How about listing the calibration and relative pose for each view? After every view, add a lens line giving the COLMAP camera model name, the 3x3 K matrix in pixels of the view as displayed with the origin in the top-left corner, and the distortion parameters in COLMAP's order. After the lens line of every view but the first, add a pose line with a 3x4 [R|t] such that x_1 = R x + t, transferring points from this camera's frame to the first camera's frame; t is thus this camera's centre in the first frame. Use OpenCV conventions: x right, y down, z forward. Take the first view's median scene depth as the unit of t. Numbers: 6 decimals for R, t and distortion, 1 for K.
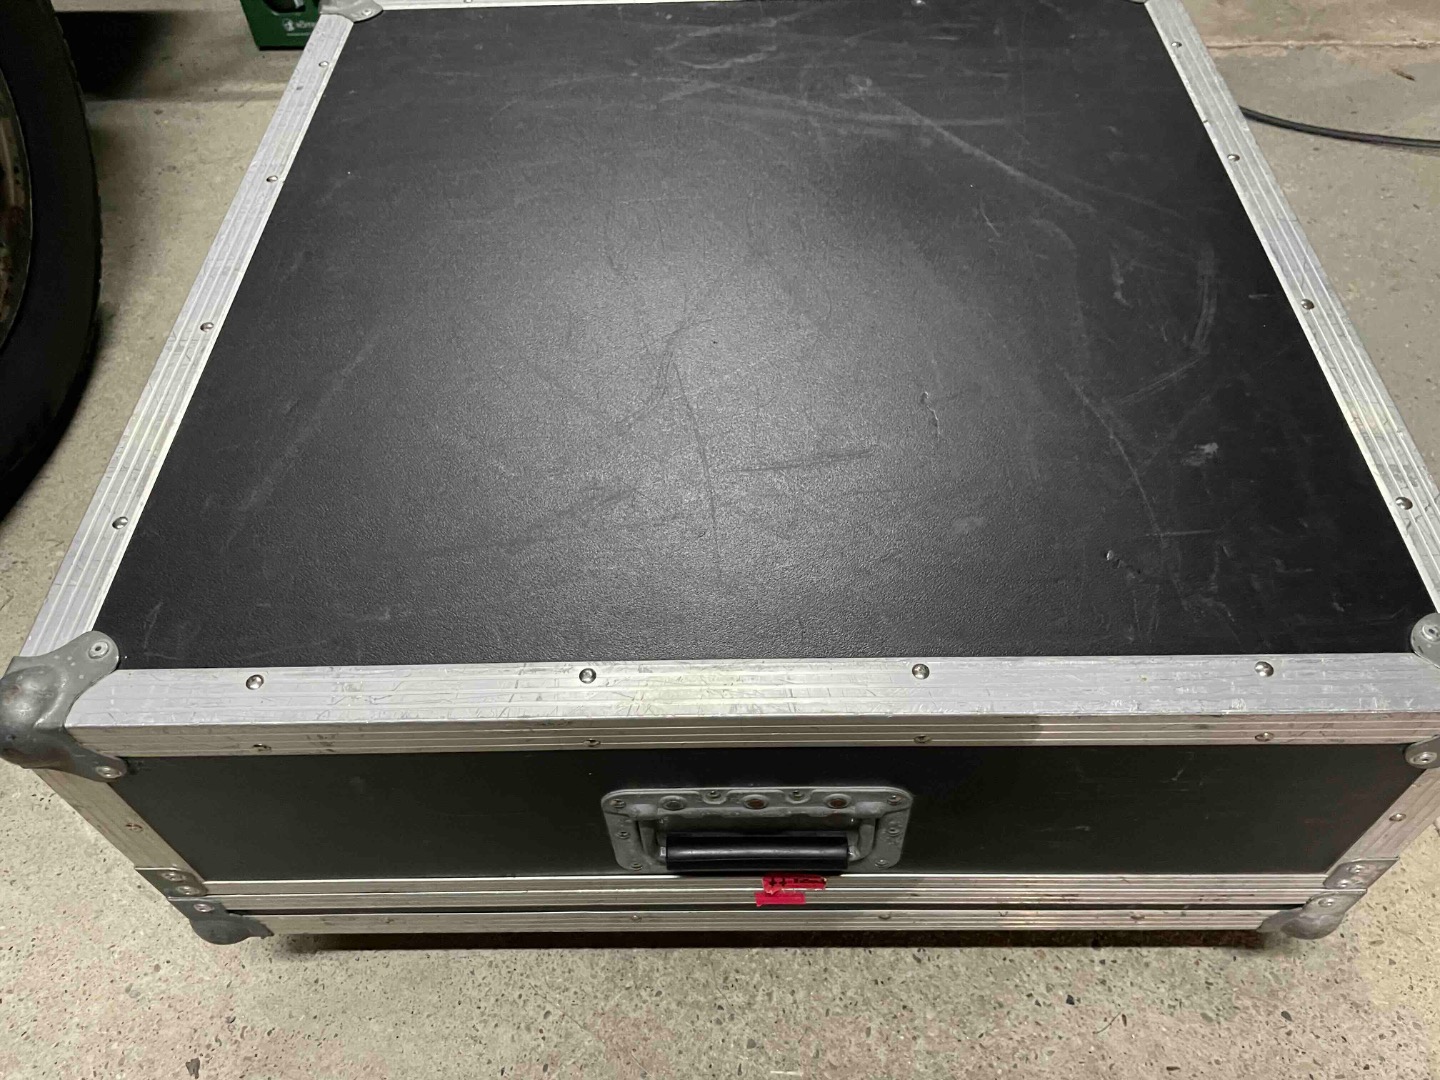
lens RADIAL K [[1126.5, 0, 726.6], [0, 1126.5, 540.2], [0, 0, 1]] dist [0.068725, -0.114623]
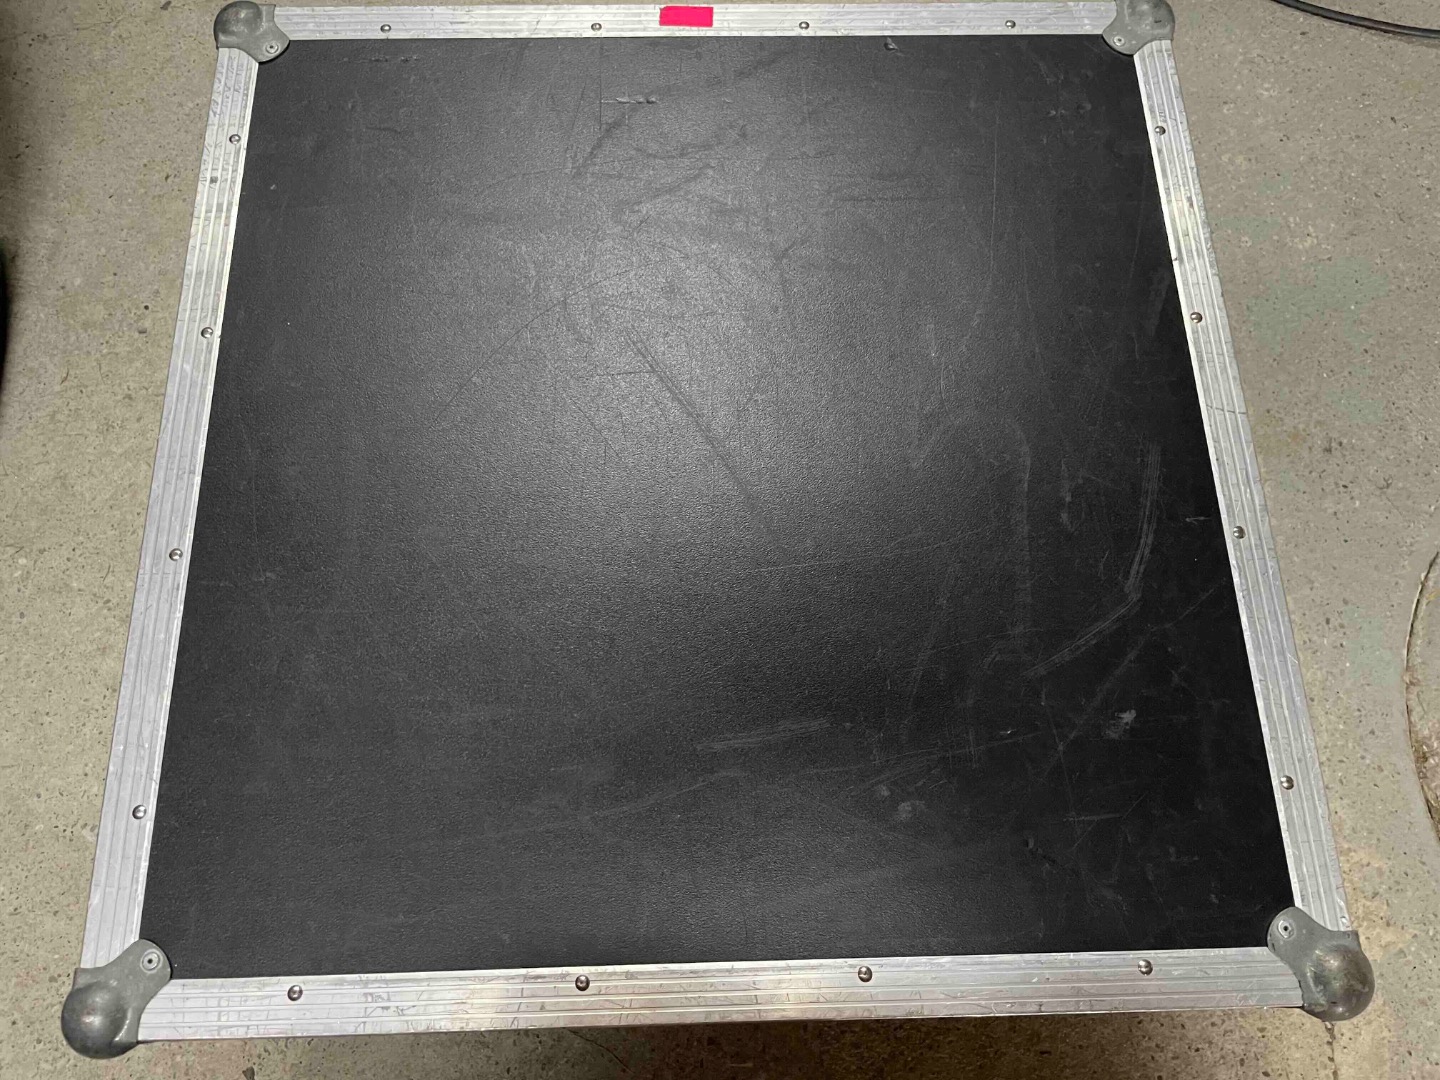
lens RADIAL K [[1126.5, 0, 723.8], [0, 1126.5, 532.9], [0, 0, 1]] dist [0.068725, -0.114623]
pose [[0.998372, -0.014706, 0.055110, -0.024050], [-0.004691, 0.941750, 0.336281, -0.493048], [-0.056845, -0.335992, 0.940148, 0.027824]]
